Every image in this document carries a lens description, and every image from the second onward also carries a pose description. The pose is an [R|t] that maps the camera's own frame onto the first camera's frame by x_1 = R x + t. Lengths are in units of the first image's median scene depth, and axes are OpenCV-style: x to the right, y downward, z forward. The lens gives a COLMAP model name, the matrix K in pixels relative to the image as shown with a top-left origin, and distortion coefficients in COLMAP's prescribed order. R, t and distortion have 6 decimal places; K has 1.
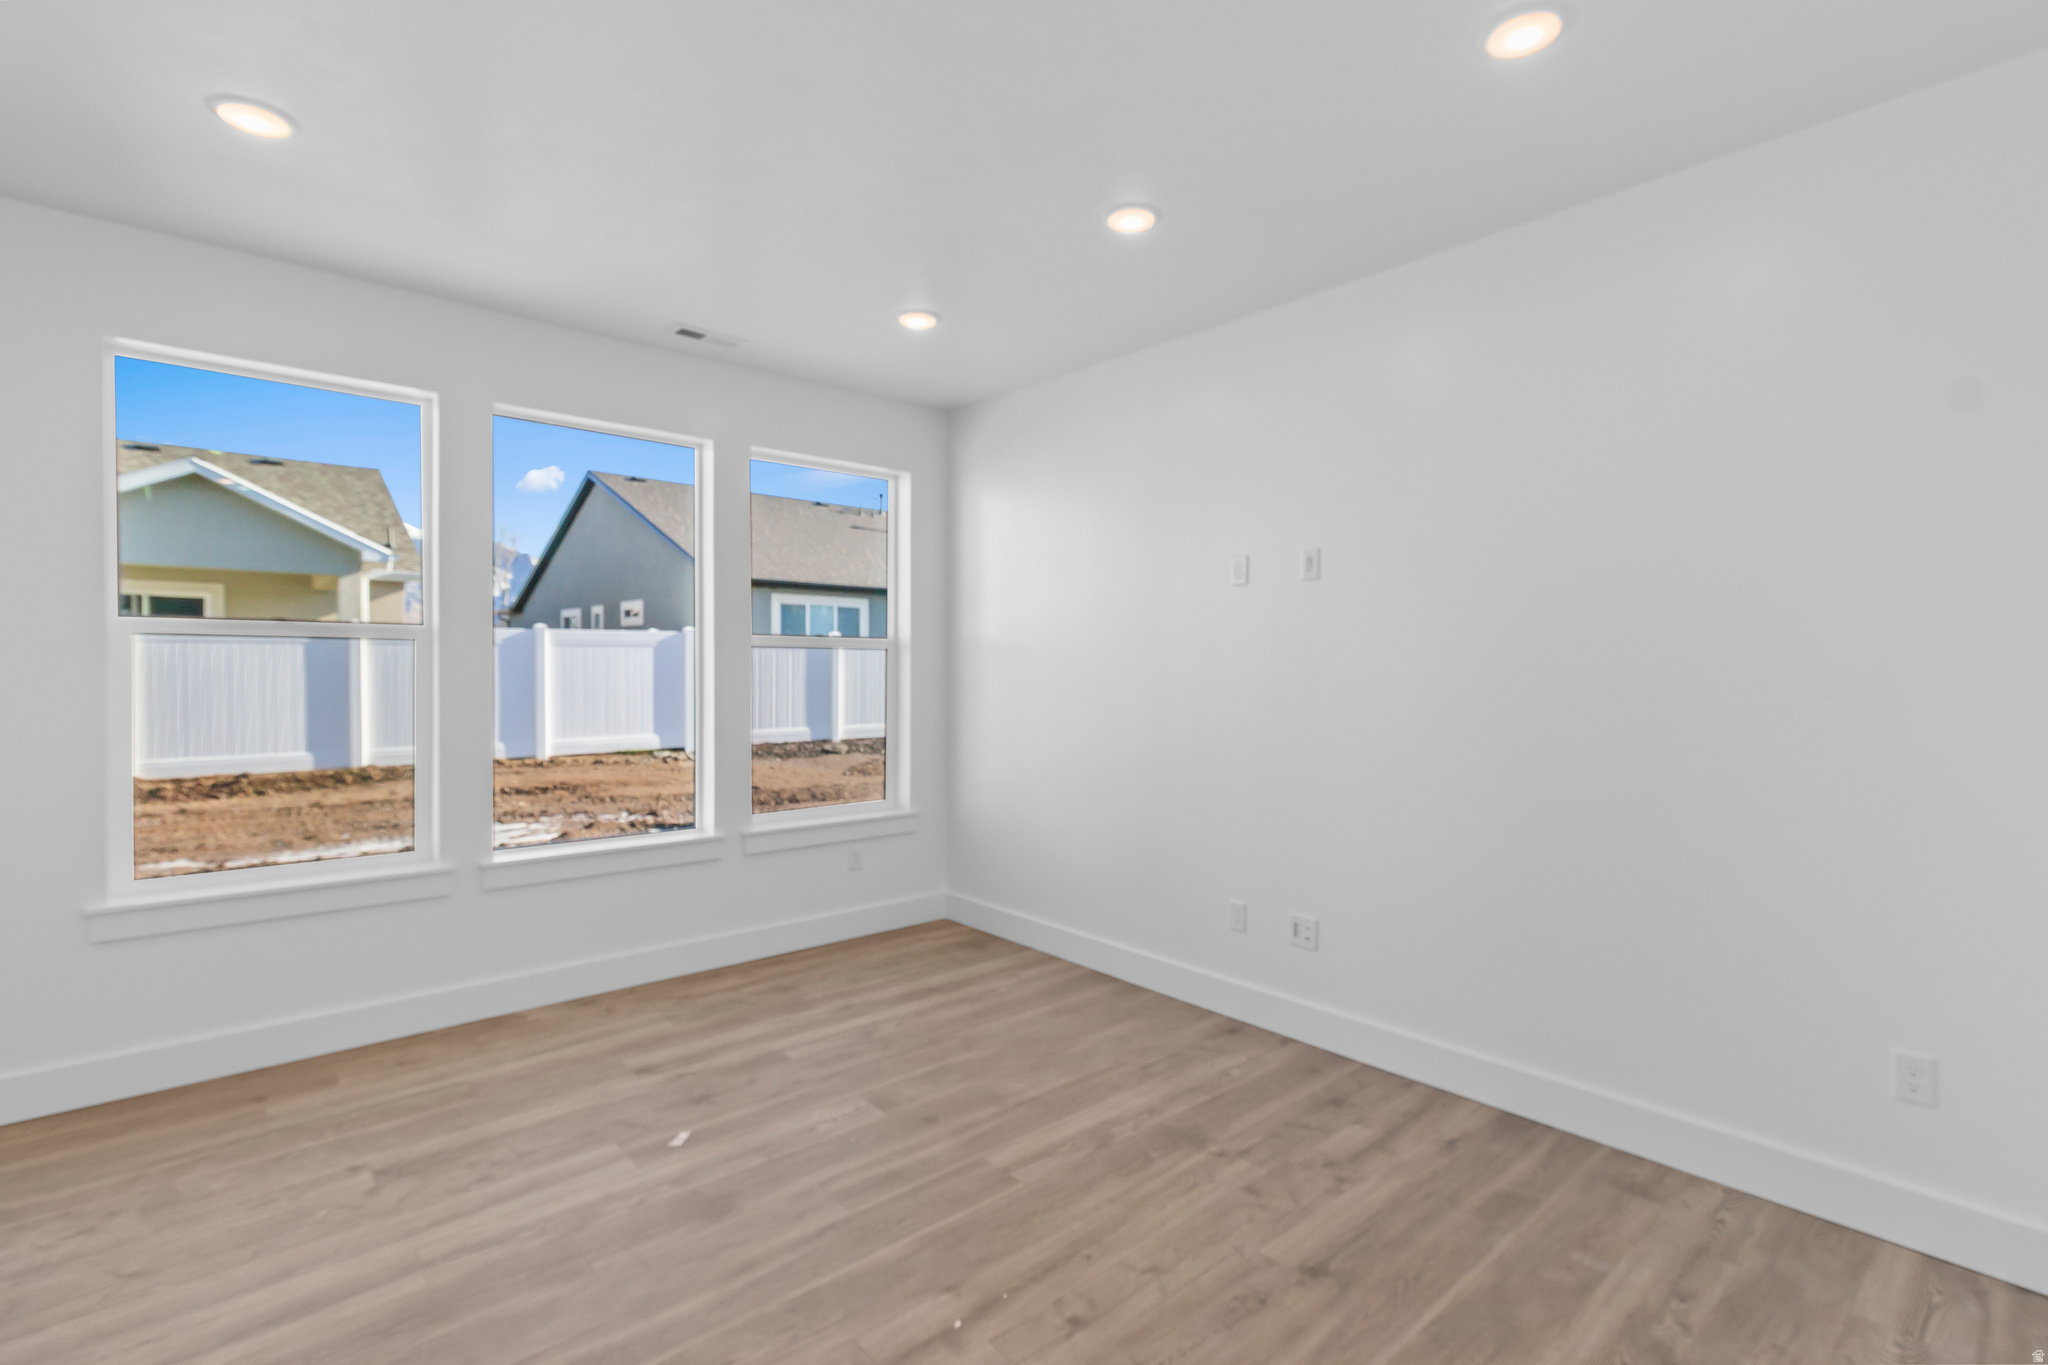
lens RADIAL K [[958.3, 0, 1024.9], [0, 958.3, 682.4], [0, 0, 1]] dist [0.010104, -0.000356]
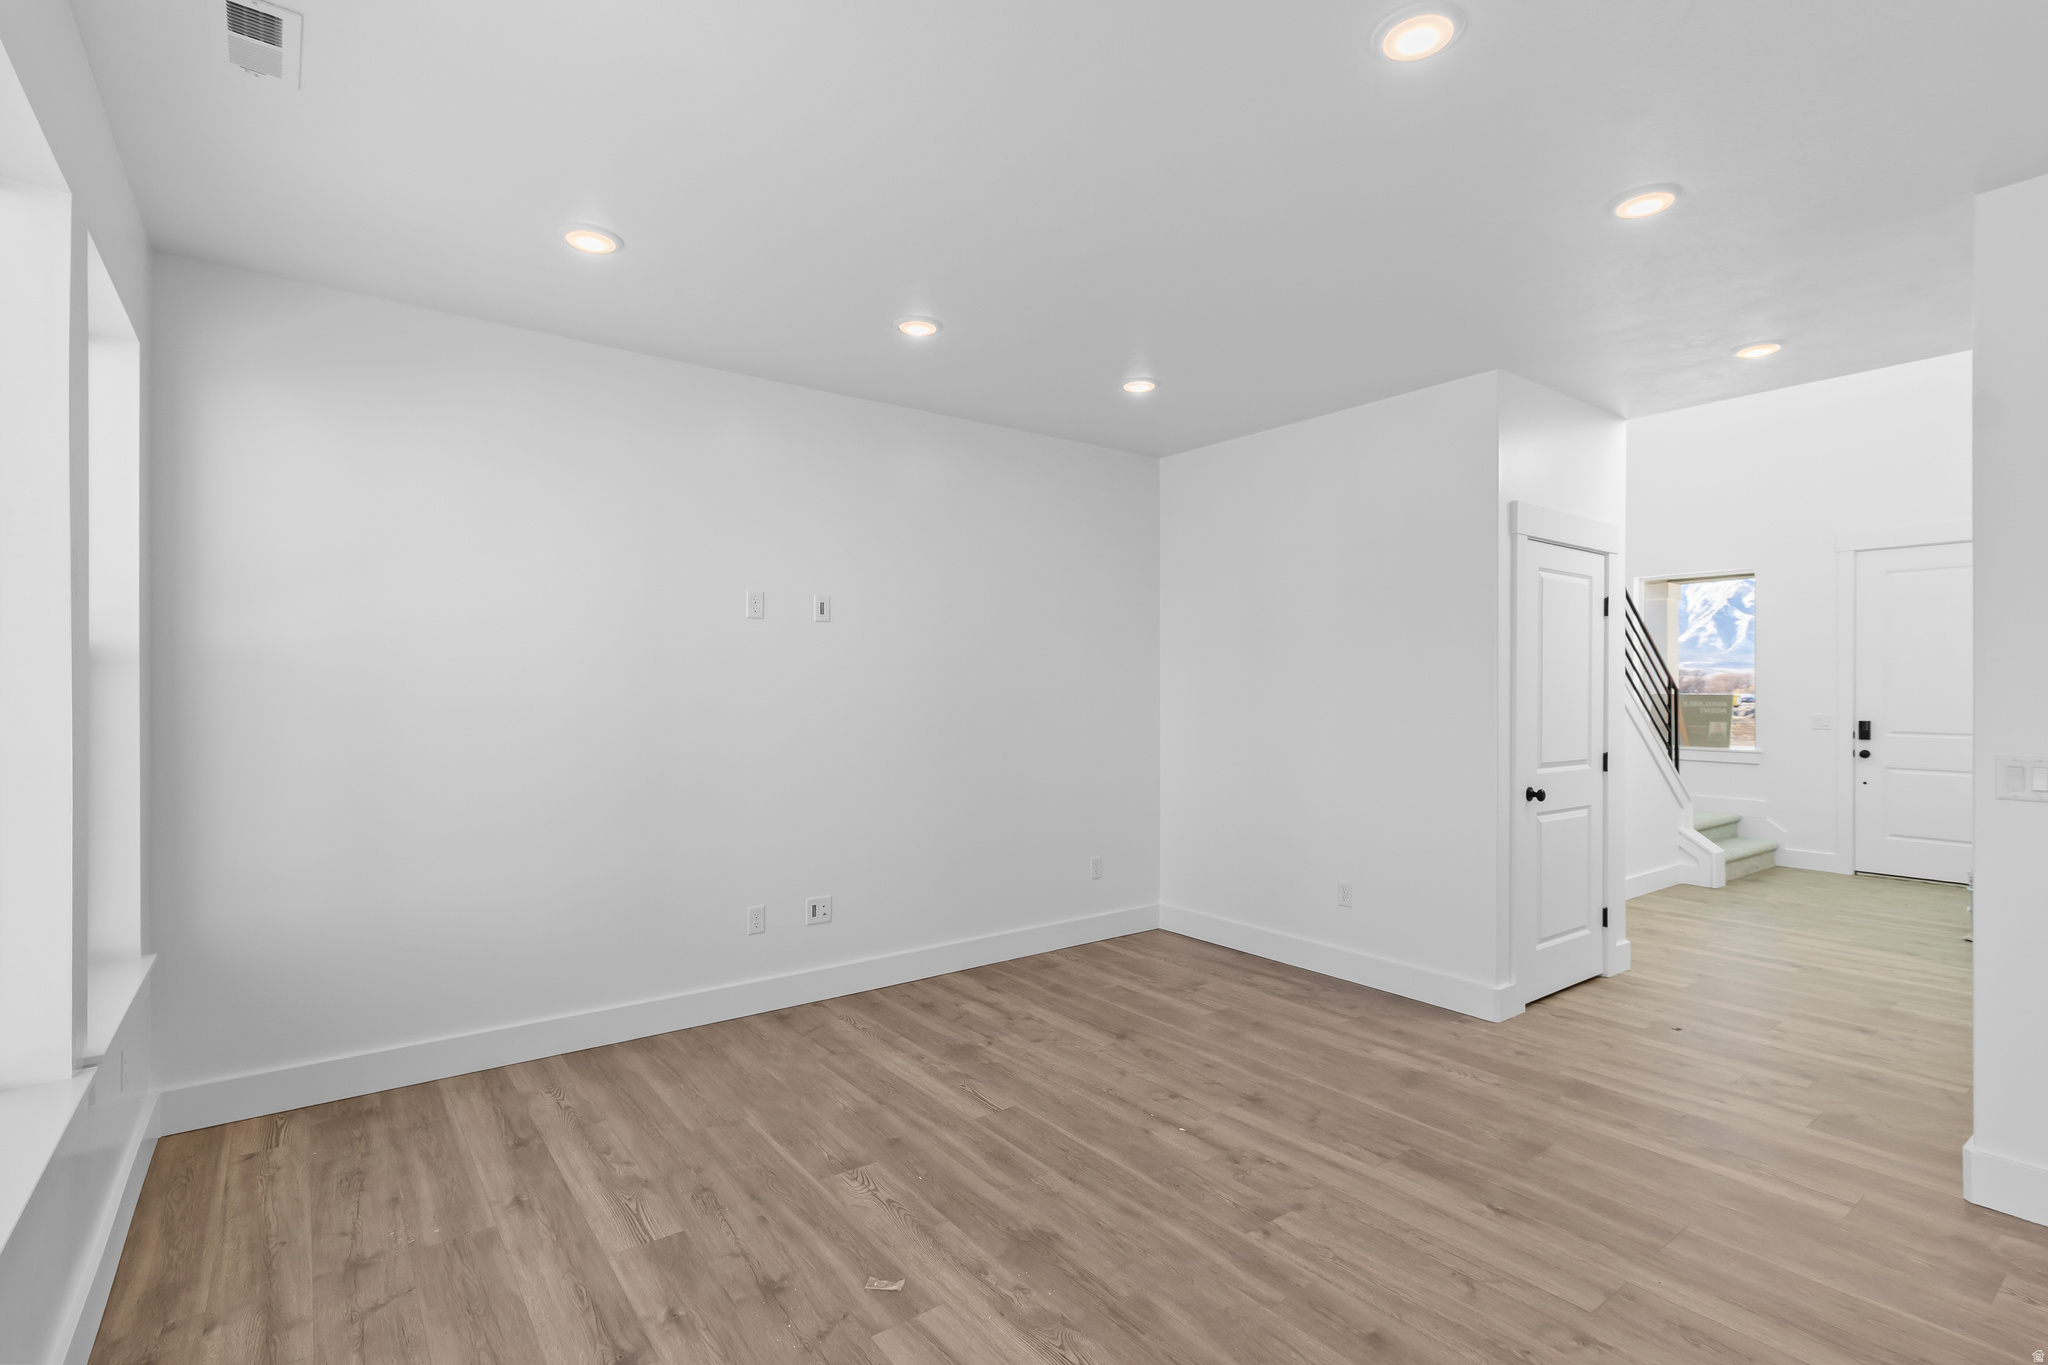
lens RADIAL K [[958.3, 0, 1027.8], [0, 958.3, 679.0], [0, 0, 1]] dist [0.010104, -0.000356]
pose [[0.077576, 0.004281, 0.996977, -1.144720], [0.017085, 0.999838, -0.005623, -0.033802], [-0.996840, 0.017469, 0.077491, 0.786751]]
